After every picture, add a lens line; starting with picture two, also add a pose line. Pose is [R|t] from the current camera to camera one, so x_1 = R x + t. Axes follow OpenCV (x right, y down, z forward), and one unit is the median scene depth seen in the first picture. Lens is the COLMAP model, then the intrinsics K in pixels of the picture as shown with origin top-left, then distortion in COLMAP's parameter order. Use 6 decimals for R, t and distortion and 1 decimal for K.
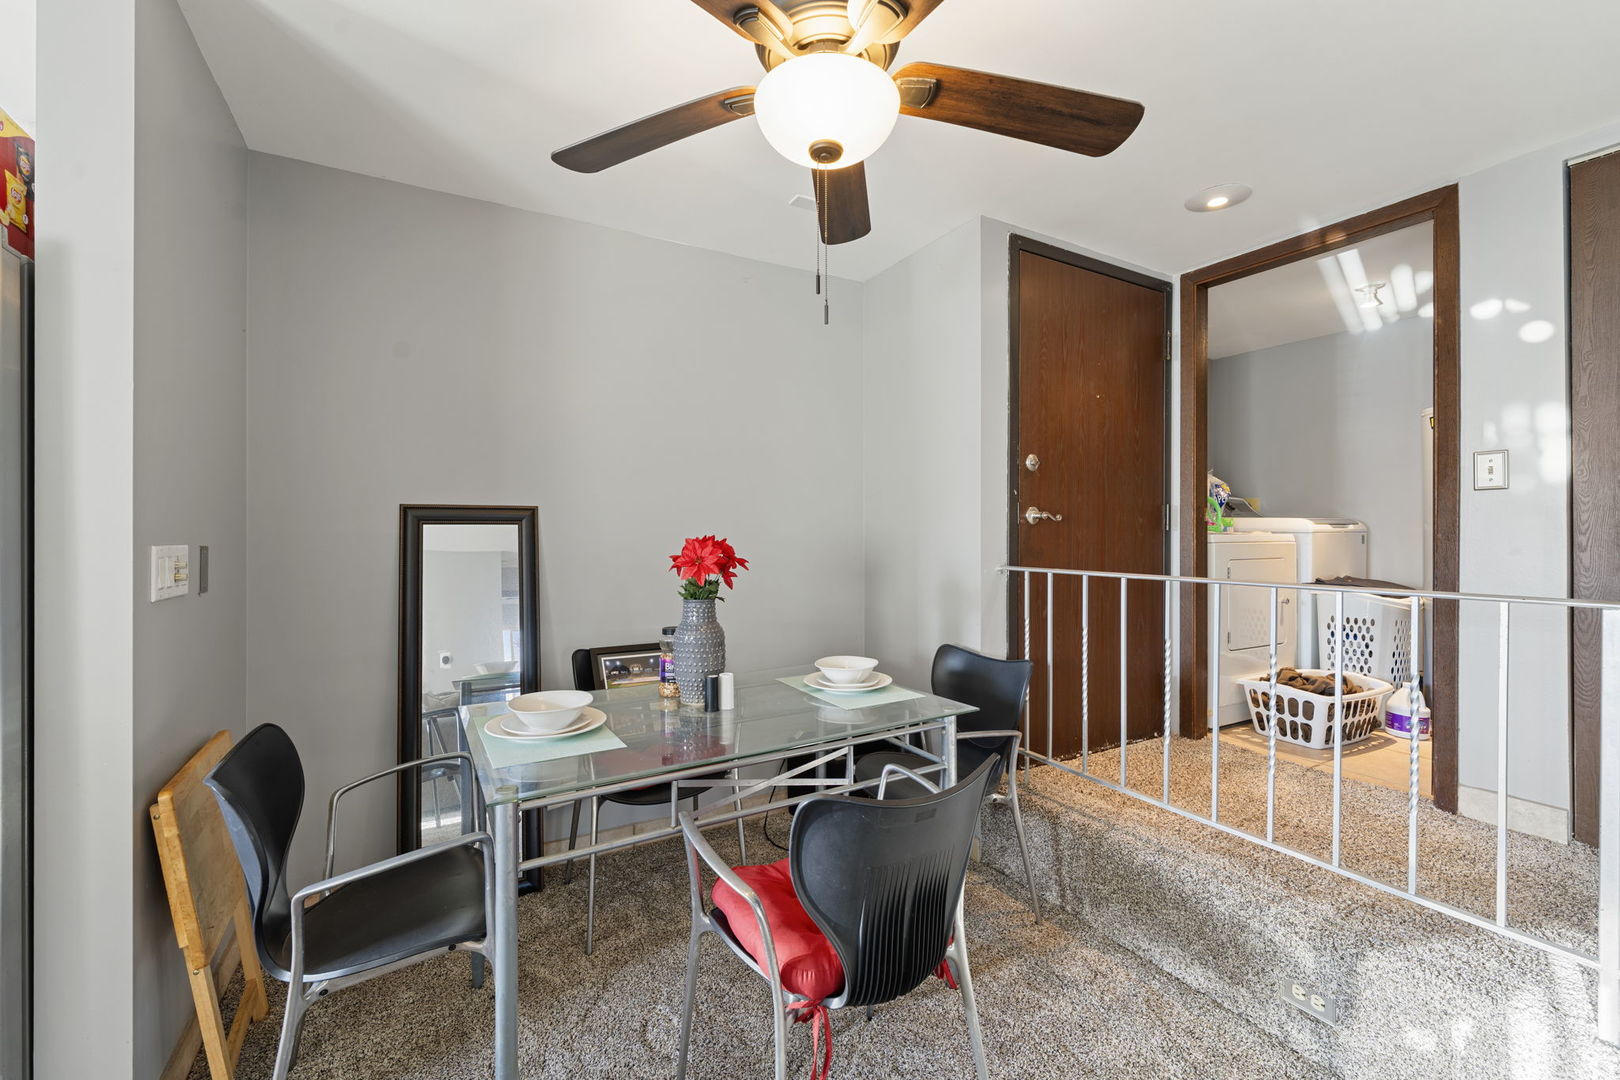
lens RADIAL K [[667.1, 0, 806.3], [0, 667.1, 532.7], [0, 0, 1]] dist [0.000962, 0.000400]
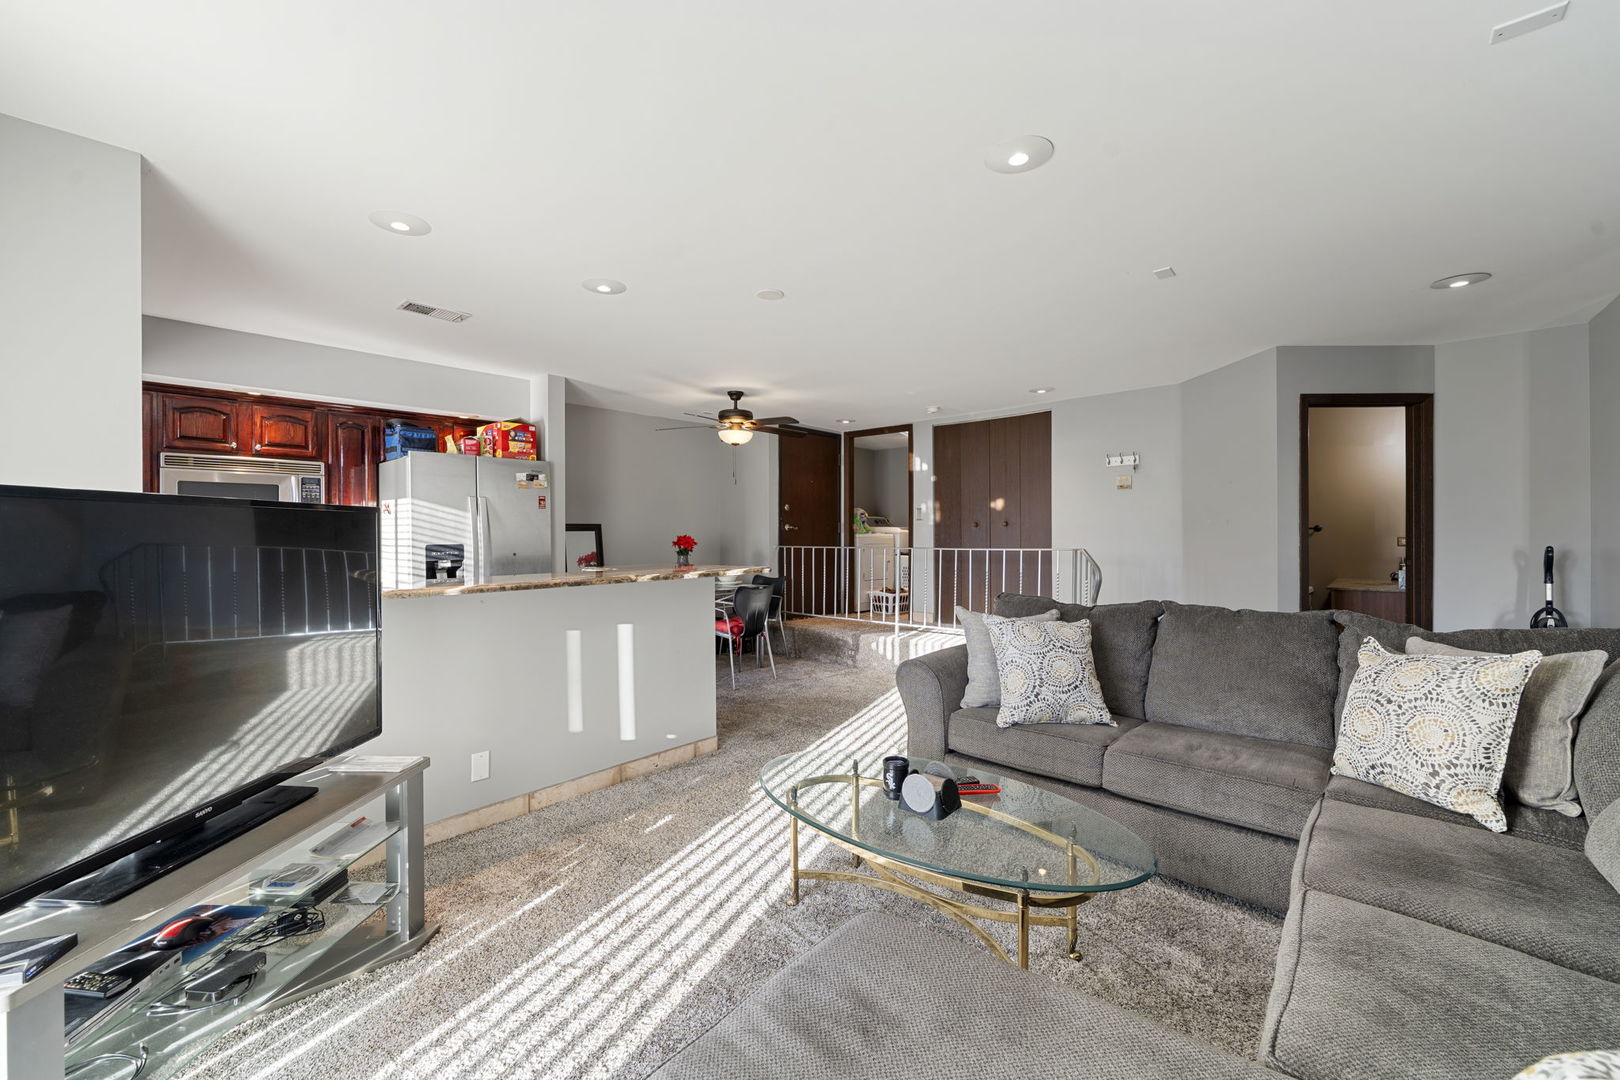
lens RADIAL K [[663.1, 0, 810.0], [0, 663.1, 540.0], [0, 0, 1]] dist [0.016232, 0.000192]
pose [[0.947782, -0.007367, 0.318835, -0.391356], [0.005523, 0.999962, 0.006688, 0.007795], [-0.318872, -0.004578, 0.947787, -1.429867]]
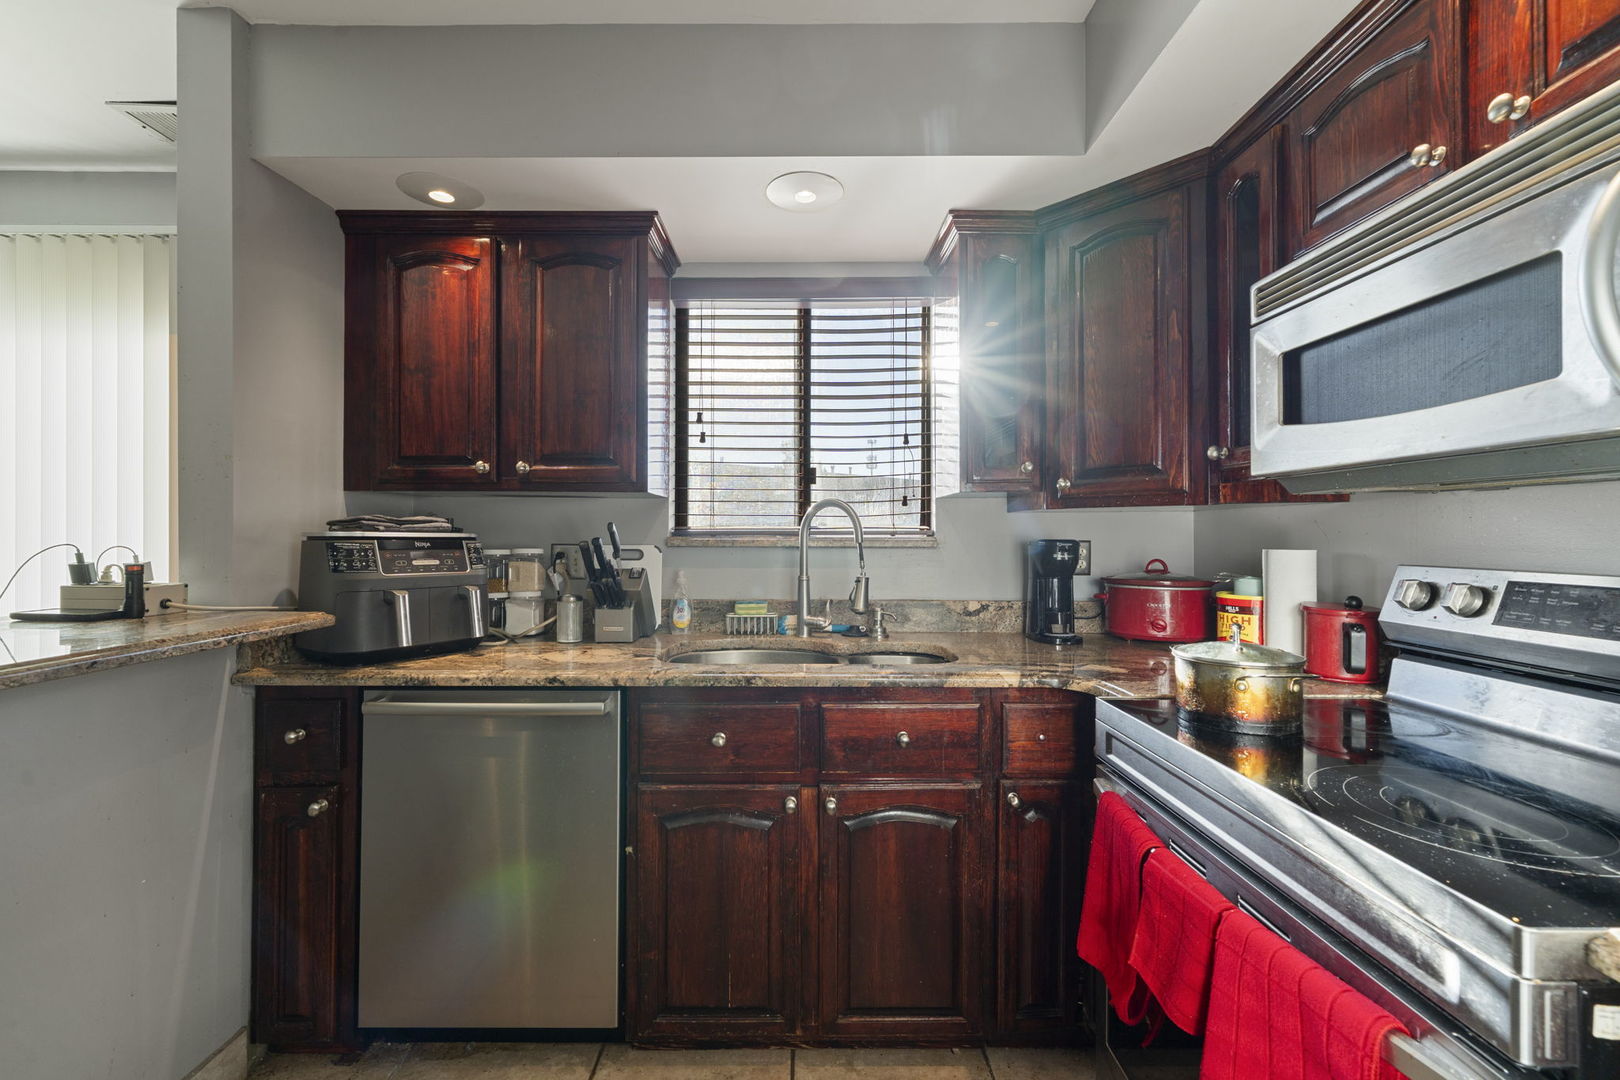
lens RADIAL K [[667.1, 0, 806.3], [0, 667.1, 532.7], [0, 0, 1]] dist [0.000962, 0.000400]
pose [[-0.490031, -0.002017, -0.871703, -0.632305], [0.000175, 0.999997, -0.002413, 0.006498], [0.871705, -0.001335, -0.490029, 0.181828]]
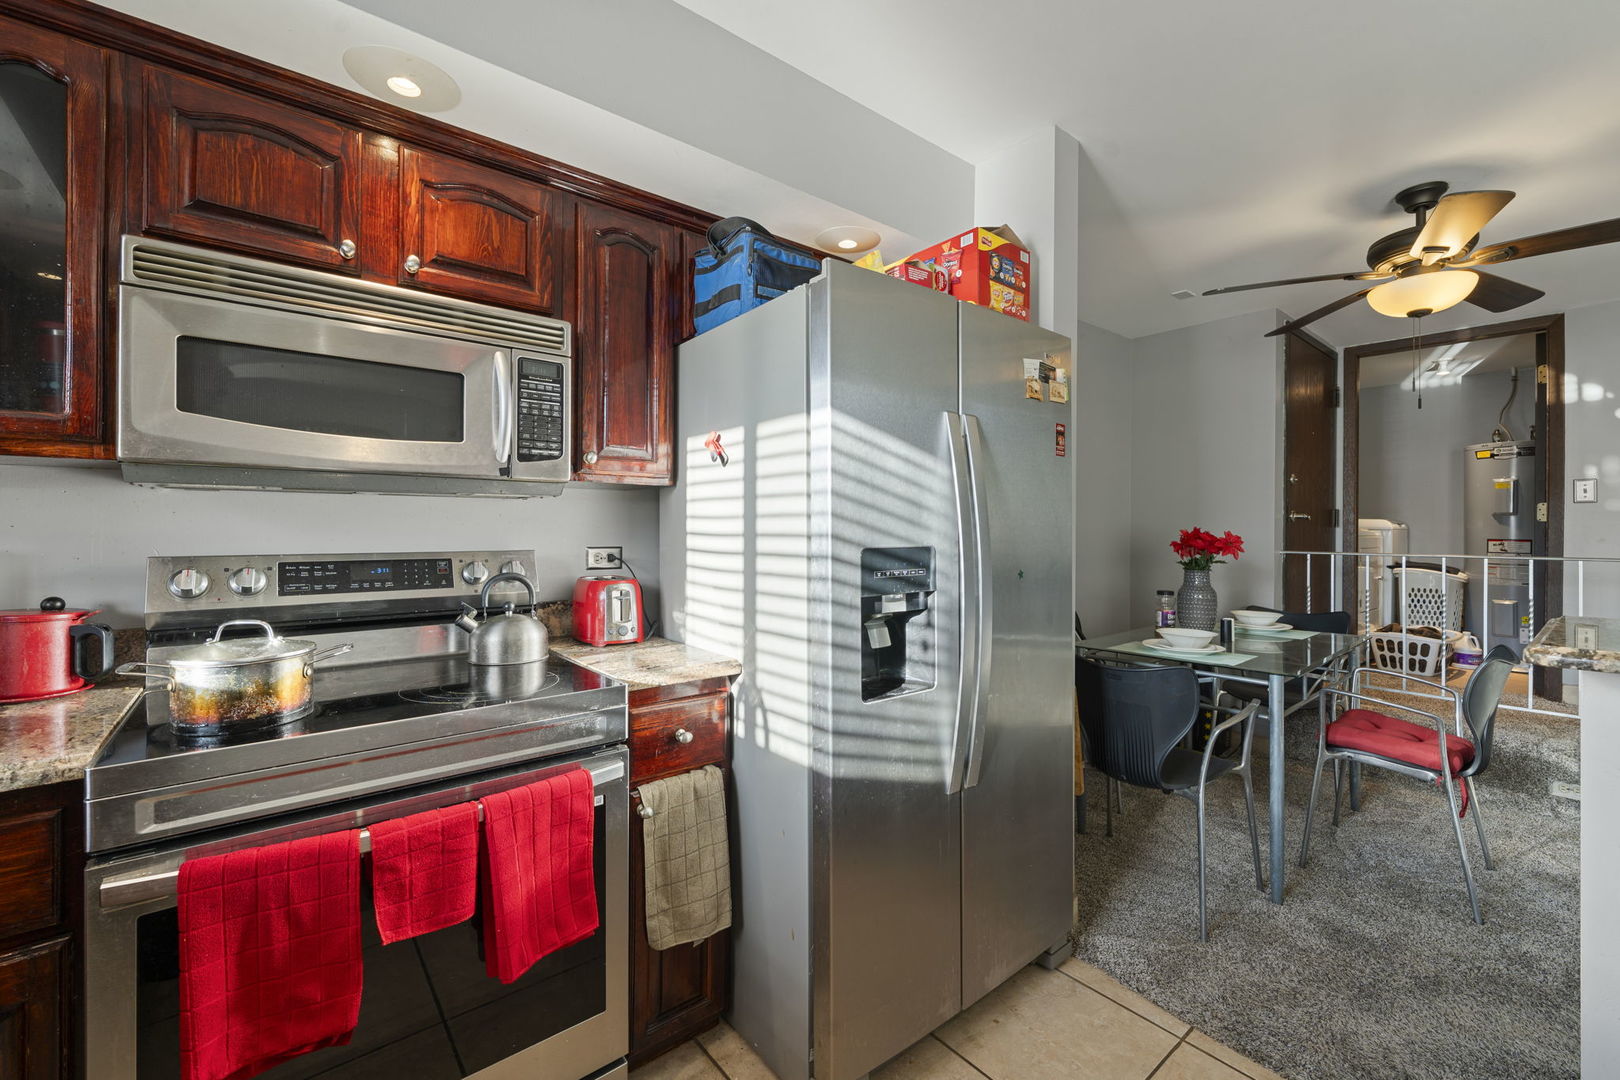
lens RADIAL K [[667.1, 0, 806.3], [0, 667.1, 532.7], [0, 0, 1]] dist [0.000962, 0.000400]
pose [[0.985591, 0.001784, 0.169139, -0.850330], [-0.001819, 0.999998, 0.000051, 0.009713], [-0.169138, -0.000357, 0.985592, -0.221681]]
